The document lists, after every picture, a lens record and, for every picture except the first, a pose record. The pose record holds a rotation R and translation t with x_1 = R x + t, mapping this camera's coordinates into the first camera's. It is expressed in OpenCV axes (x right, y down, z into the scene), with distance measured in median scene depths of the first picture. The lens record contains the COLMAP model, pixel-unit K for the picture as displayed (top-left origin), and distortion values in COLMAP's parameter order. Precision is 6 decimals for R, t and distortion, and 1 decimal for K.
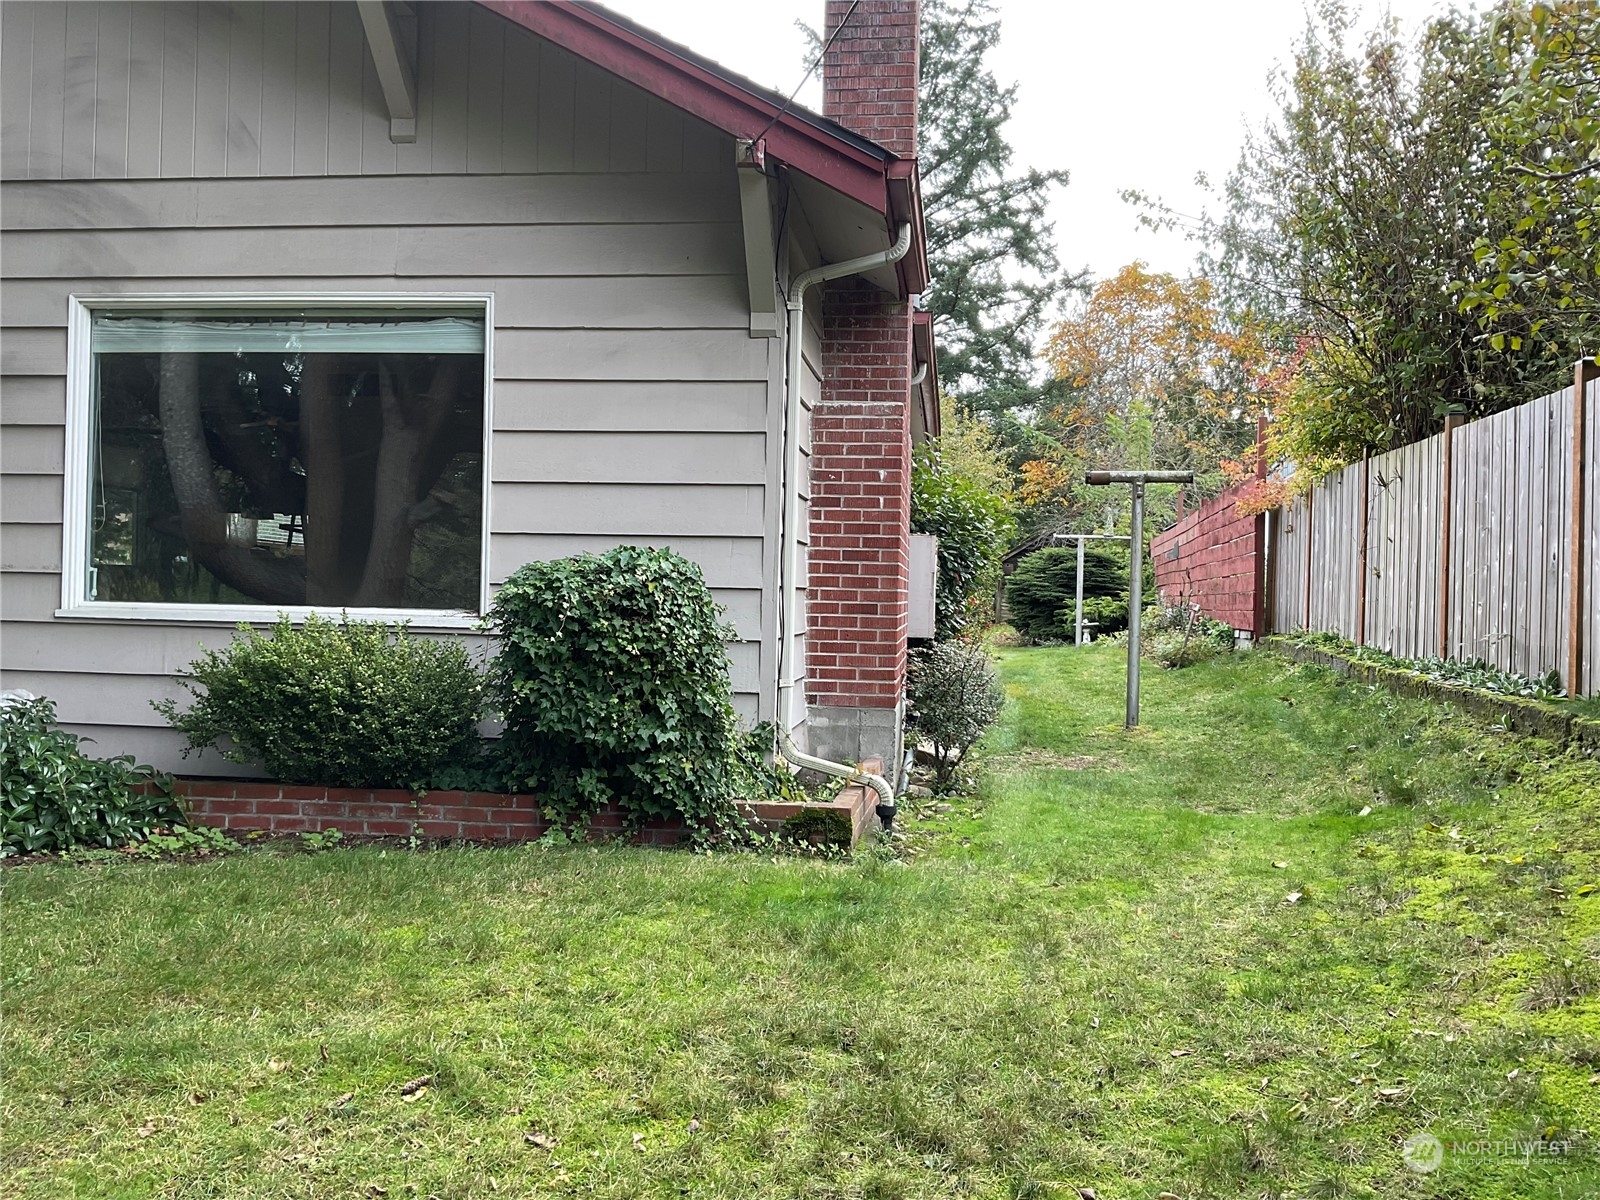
lens RADIAL K [[1320.9, 0, 800.0], [0, 1320.9, 600.0], [0, 0, 1]] dist [0.097124, -0.191987]
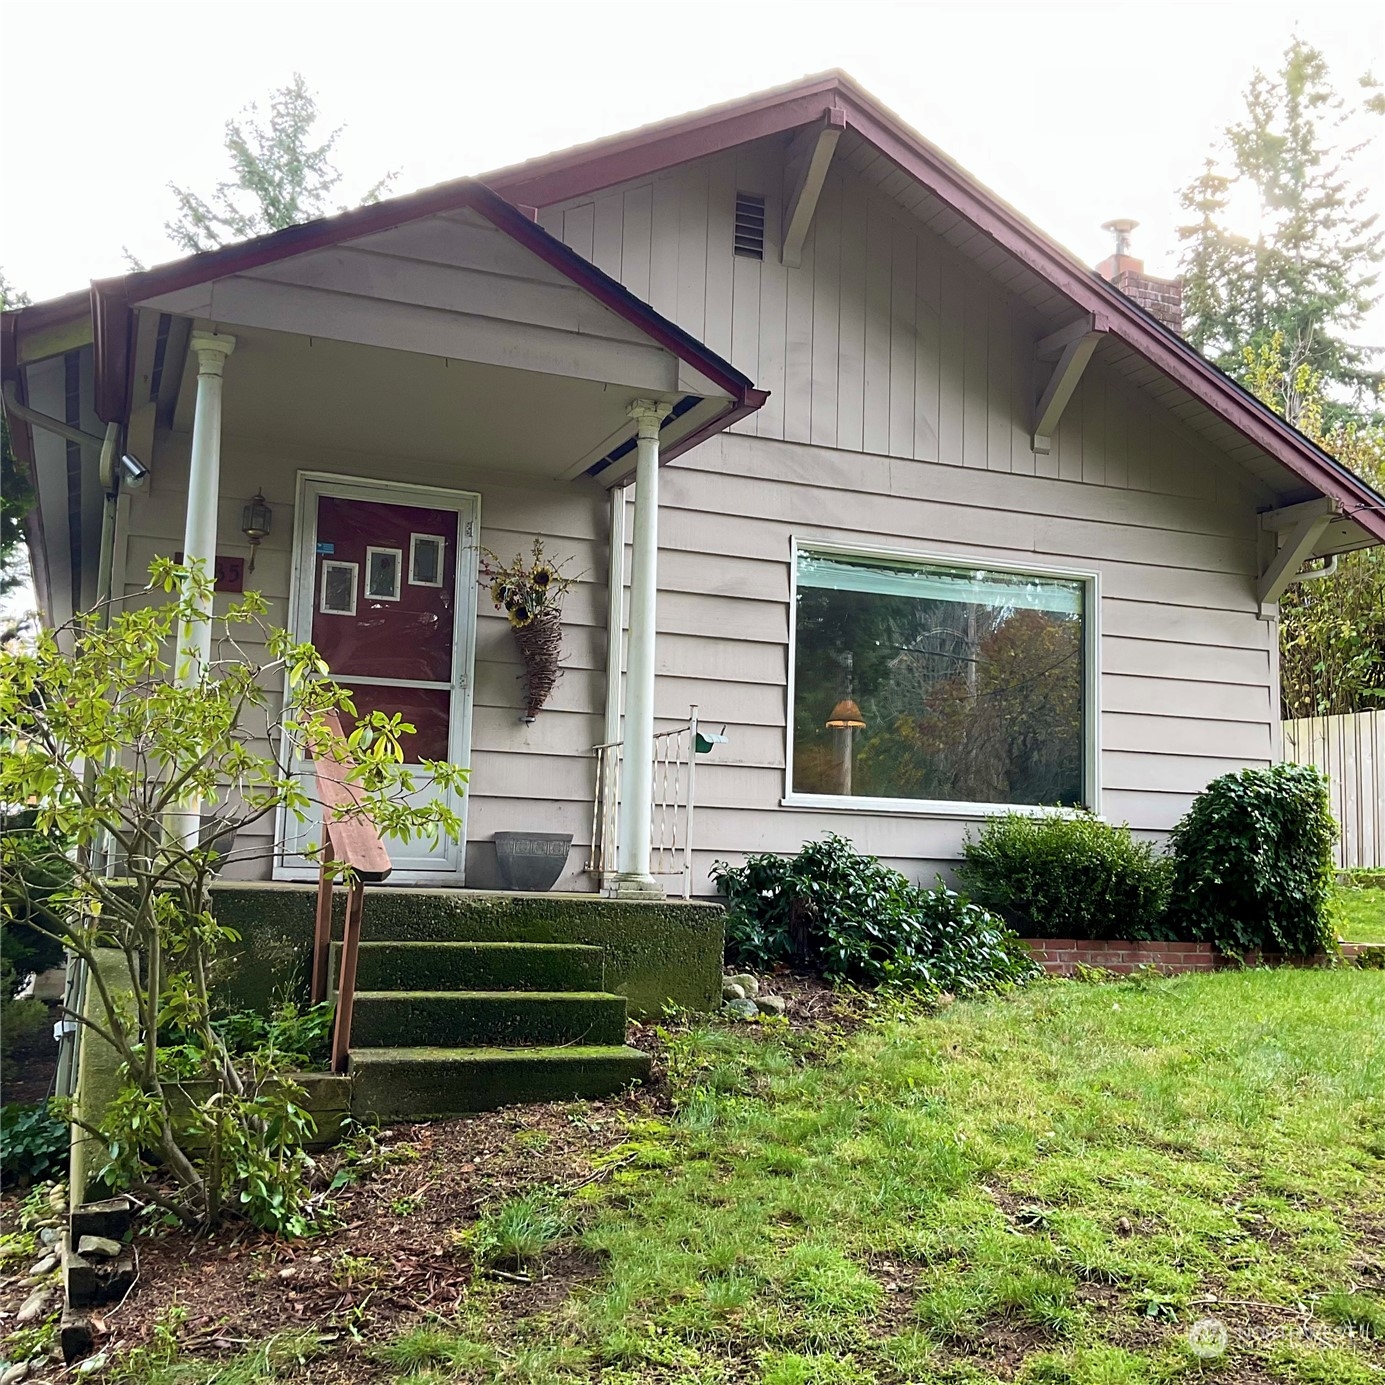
lens RADIAL K [[1532.7, 0, 692.5], [0, 1532.7, 692.5], [0, 0, 1]] dist [0.080887, -0.008121]
pose [[0.864592, 0.048701, 0.500109, -1.348620], [-0.010116, 0.996777, -0.079579, 0.020348], [-0.502373, 0.063744, 0.862298, -0.132024]]
